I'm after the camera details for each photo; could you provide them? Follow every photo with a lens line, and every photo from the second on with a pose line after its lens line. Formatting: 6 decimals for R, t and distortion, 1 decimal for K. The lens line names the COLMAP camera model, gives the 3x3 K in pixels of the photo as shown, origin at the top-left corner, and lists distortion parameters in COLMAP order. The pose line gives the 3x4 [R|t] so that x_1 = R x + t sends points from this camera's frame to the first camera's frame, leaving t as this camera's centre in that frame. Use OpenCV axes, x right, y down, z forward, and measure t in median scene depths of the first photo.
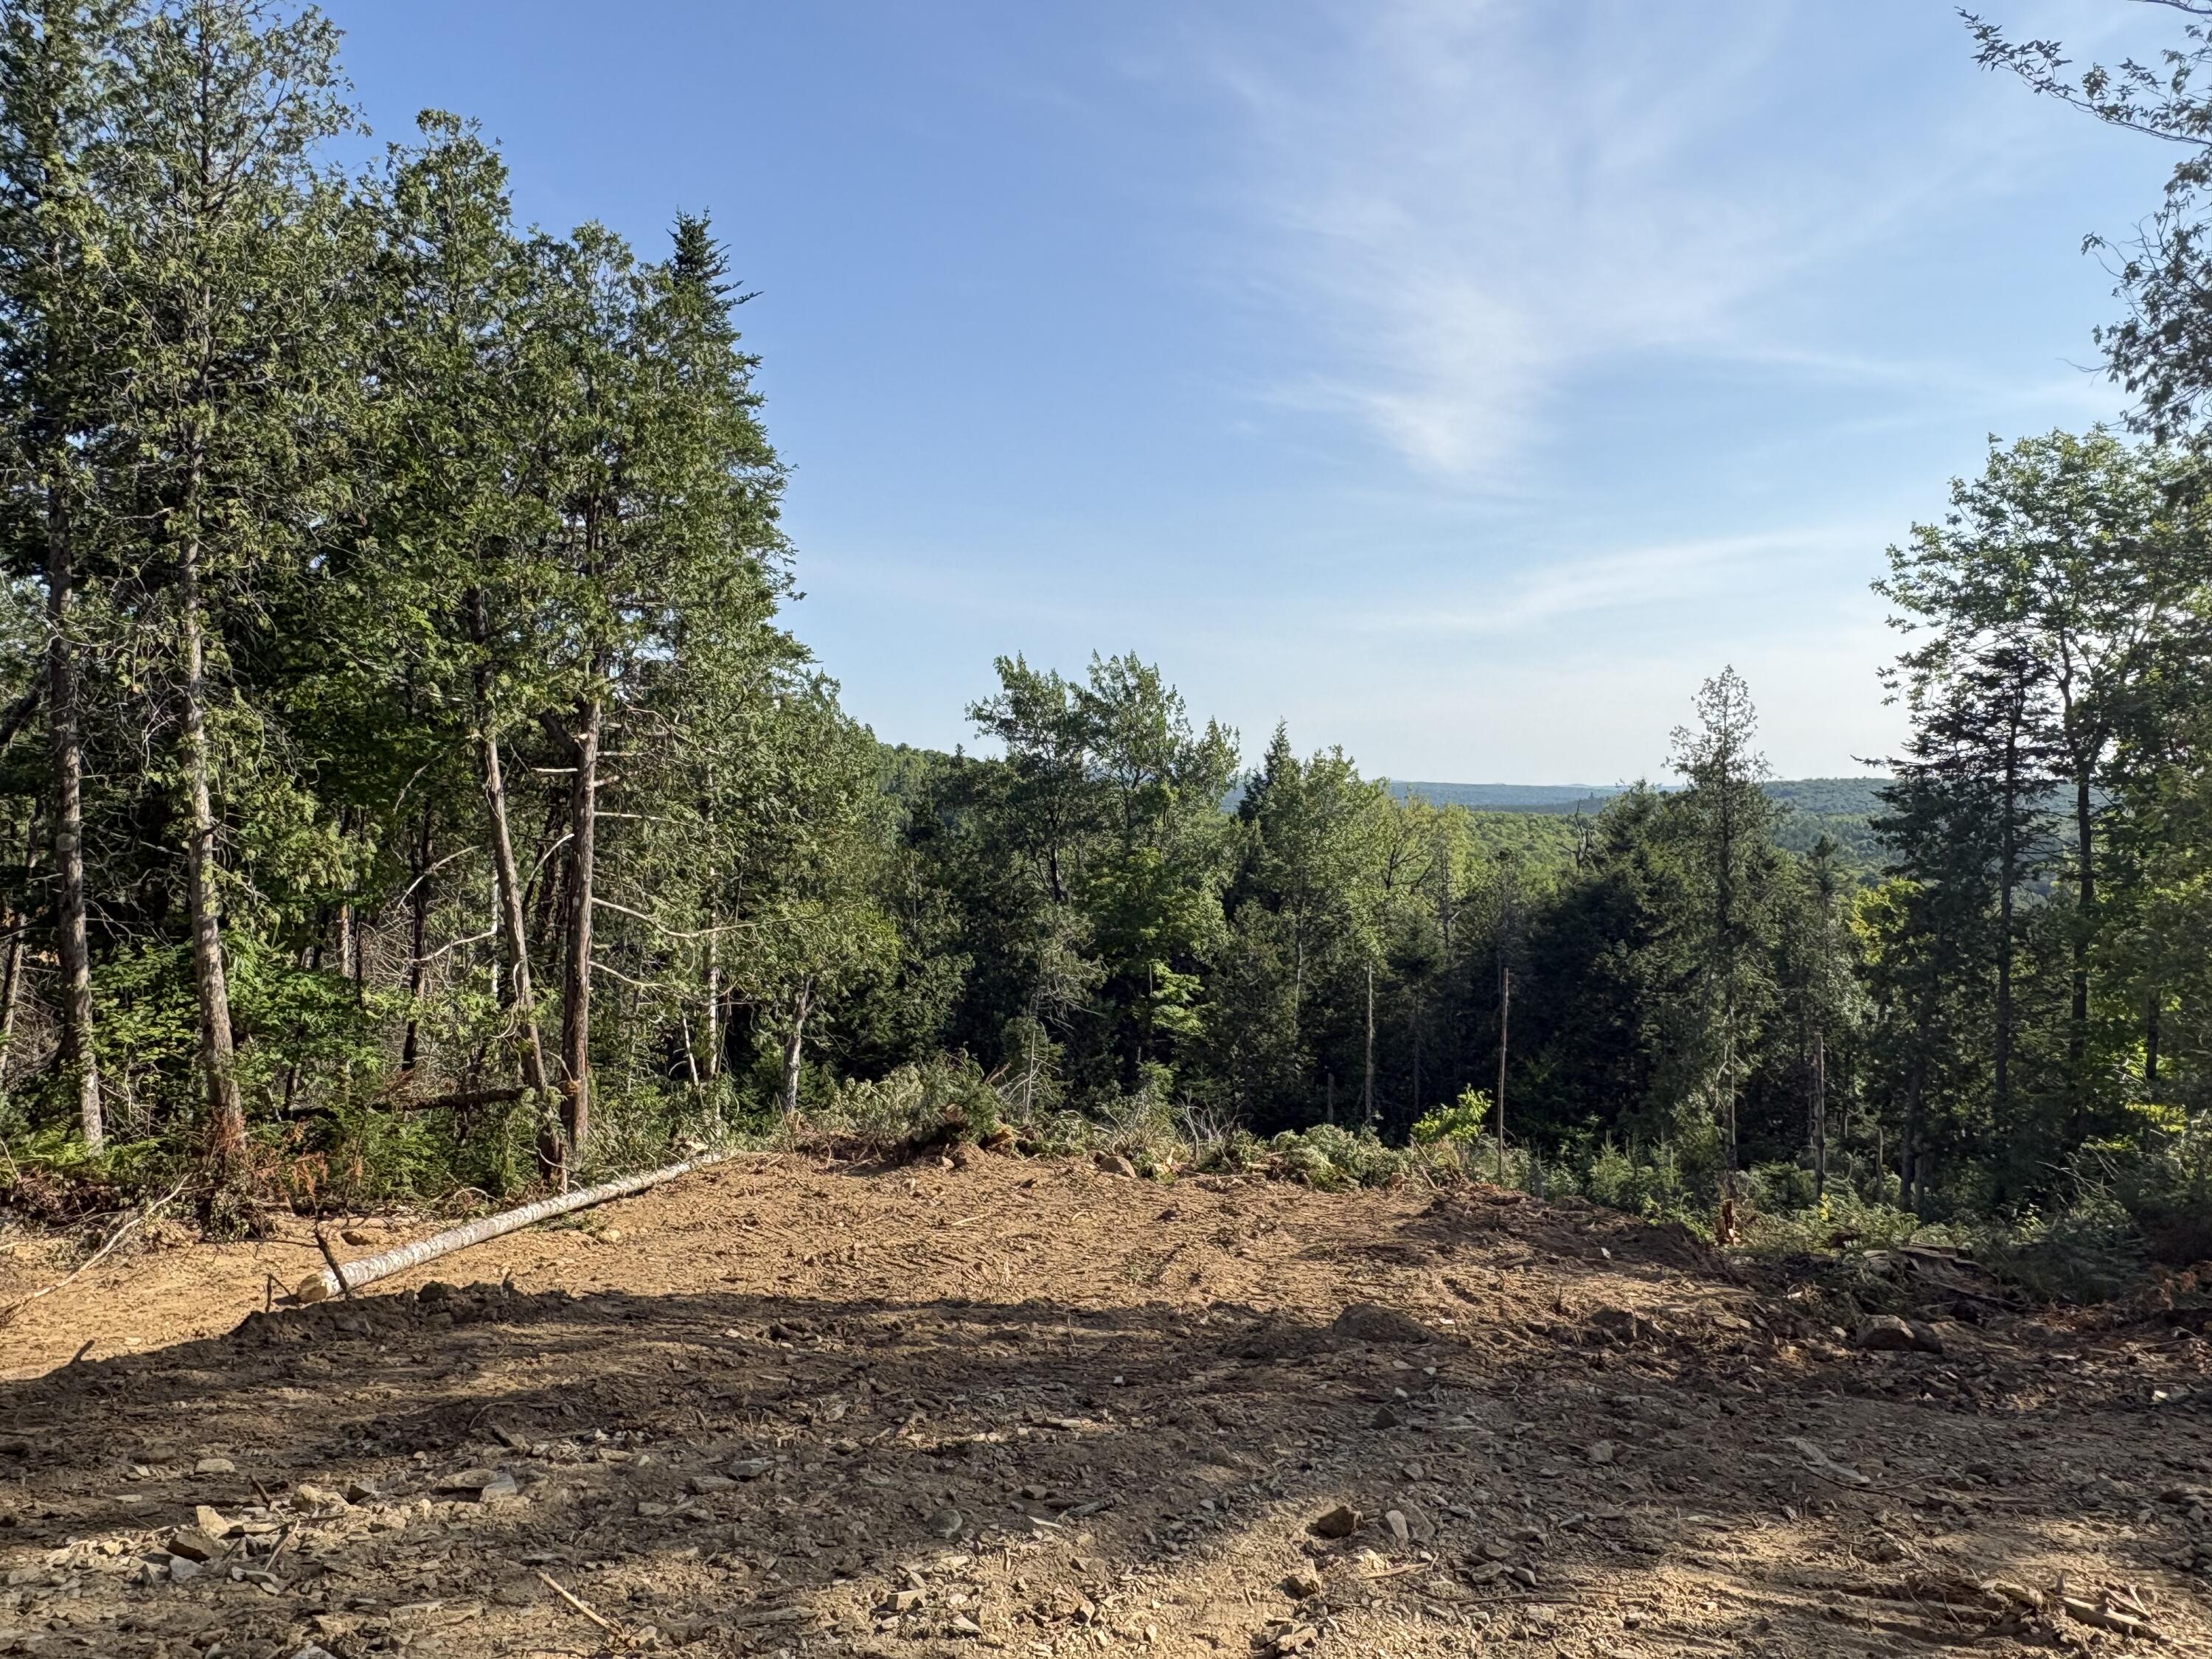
lens RADIAL K [[1669.3, 0, 1120.1], [0, 1669.3, 833.1], [0, 0, 1]] dist [-0.003510, 0.005514]
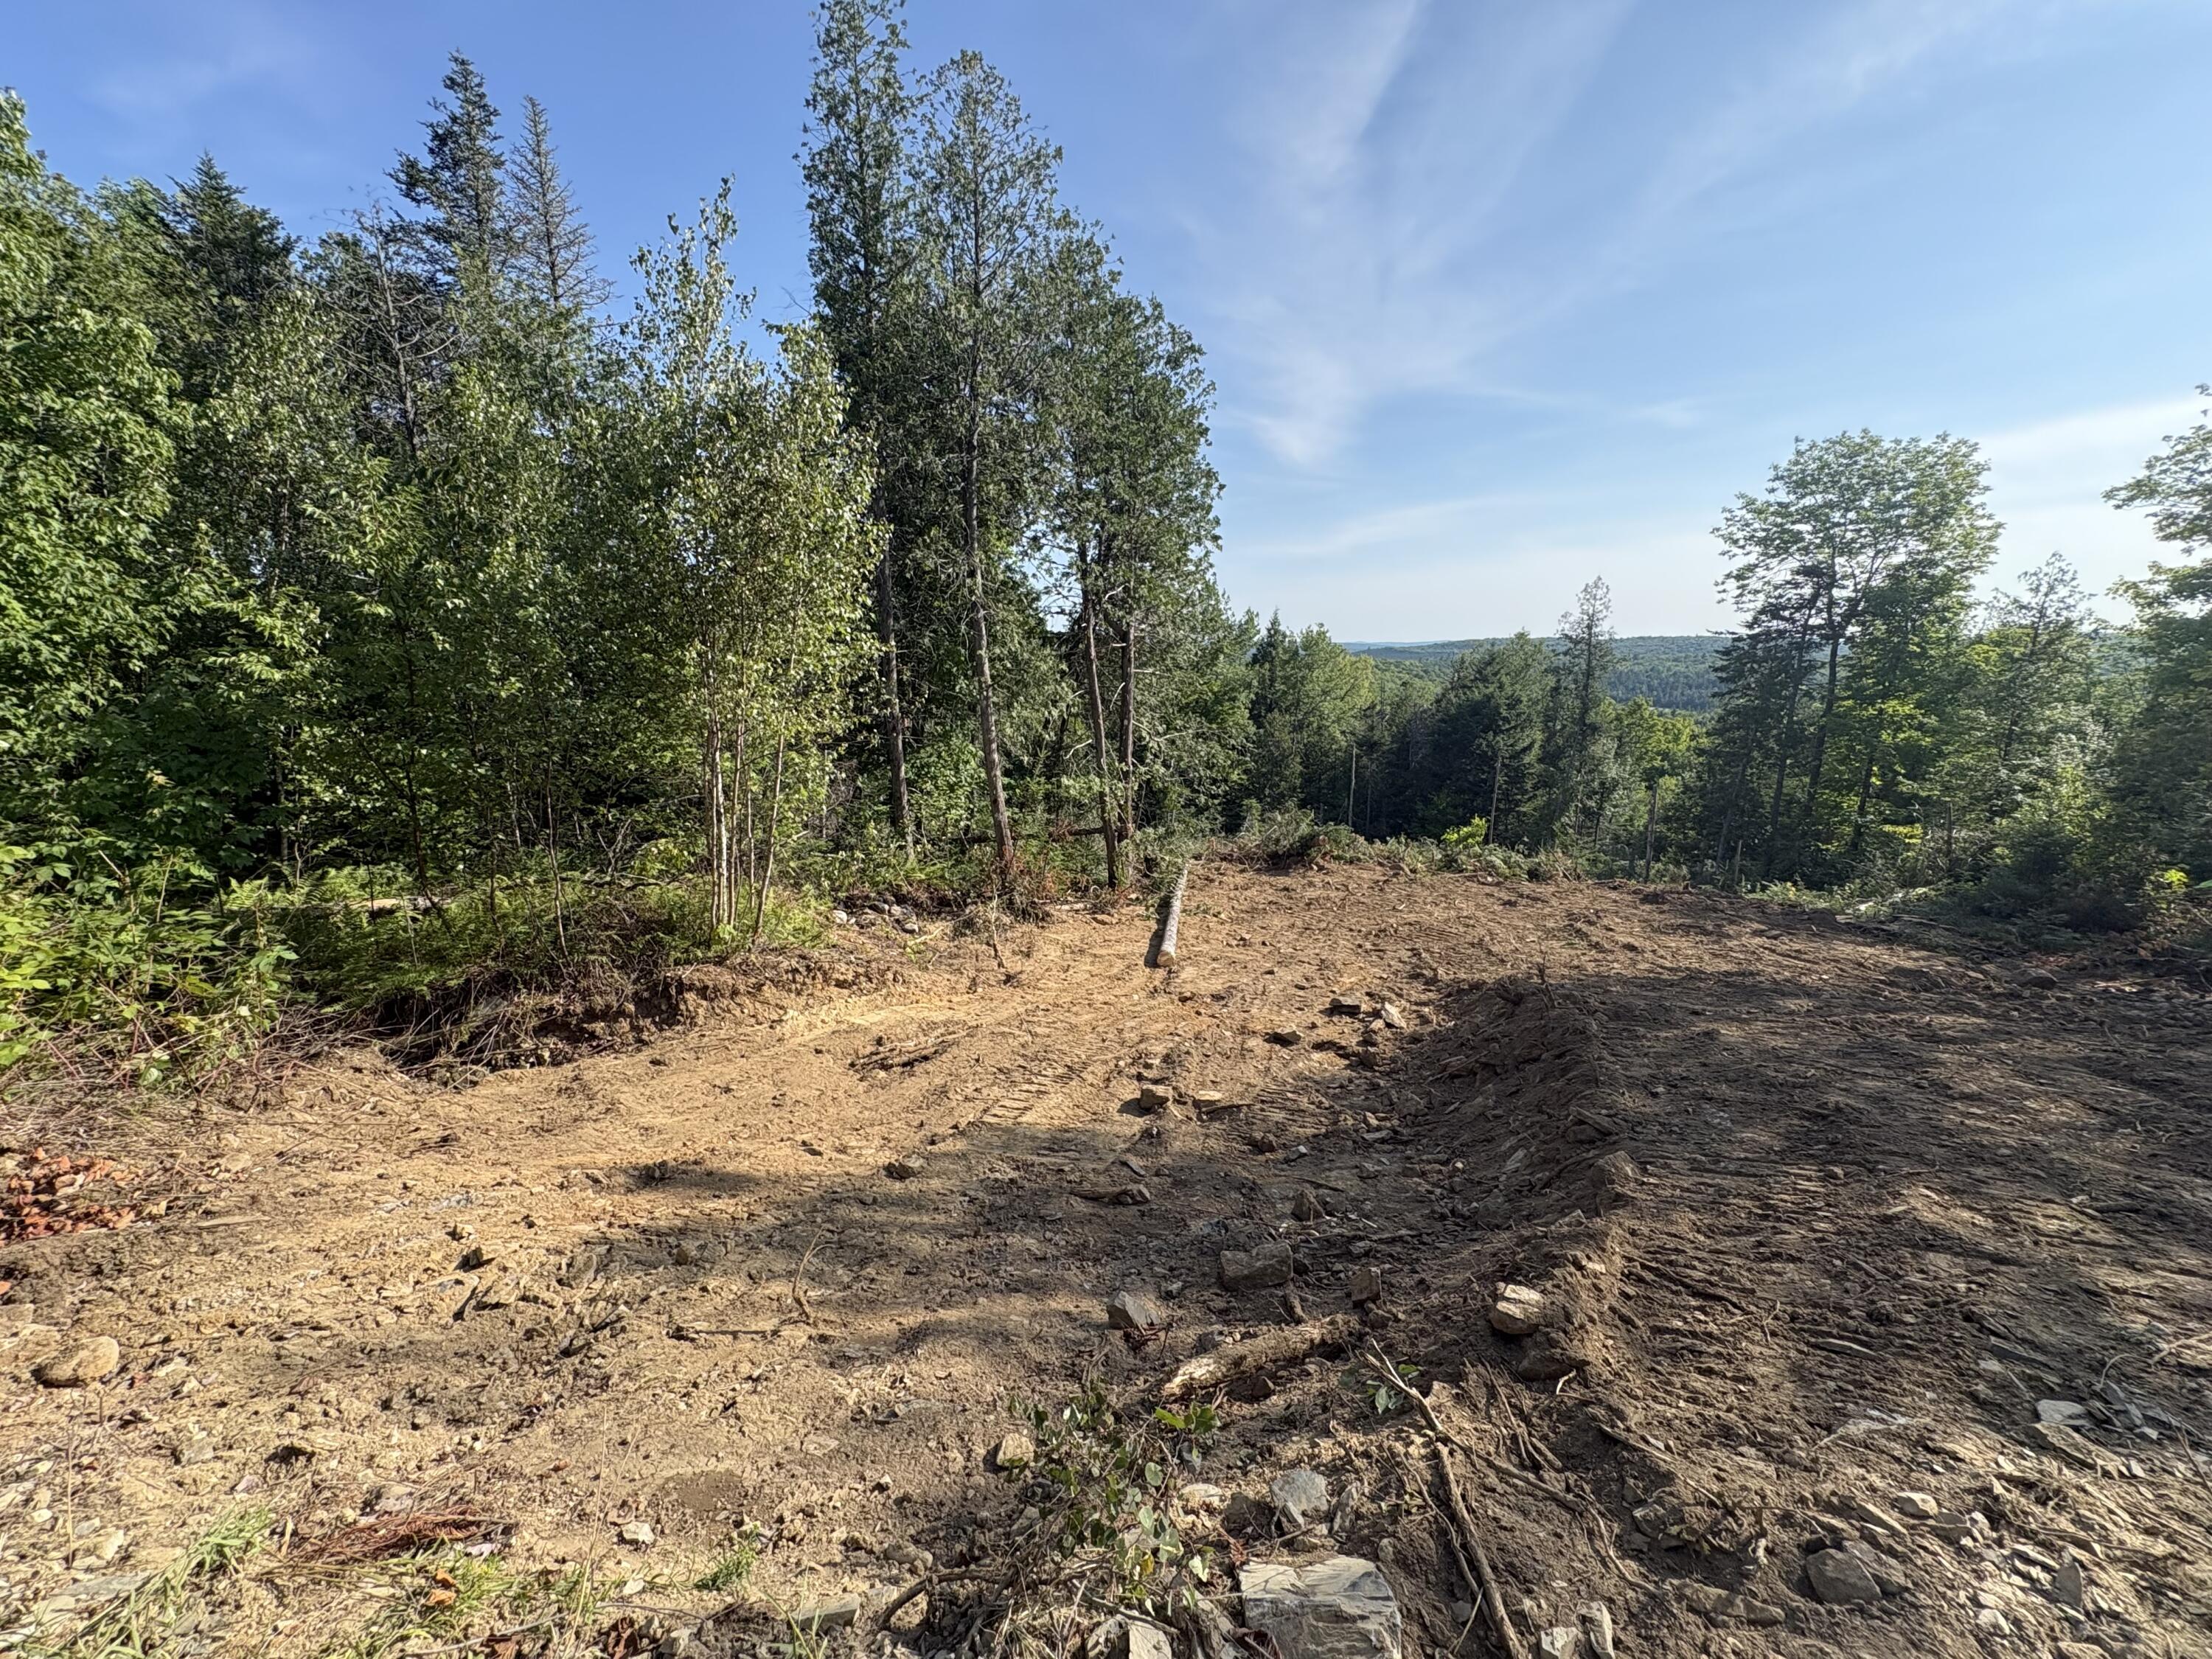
lens RADIAL K [[882.0, 0, 1102.7], [0, 882.0, 823.6], [0, 0, 1]] dist [0.002249, -0.000114]
pose [[0.999952, -0.002028, -0.009631, -0.293988], [0.003658, 0.985037, 0.172306, -0.011540], [0.009138, -0.172333, 0.984996, 0.068929]]
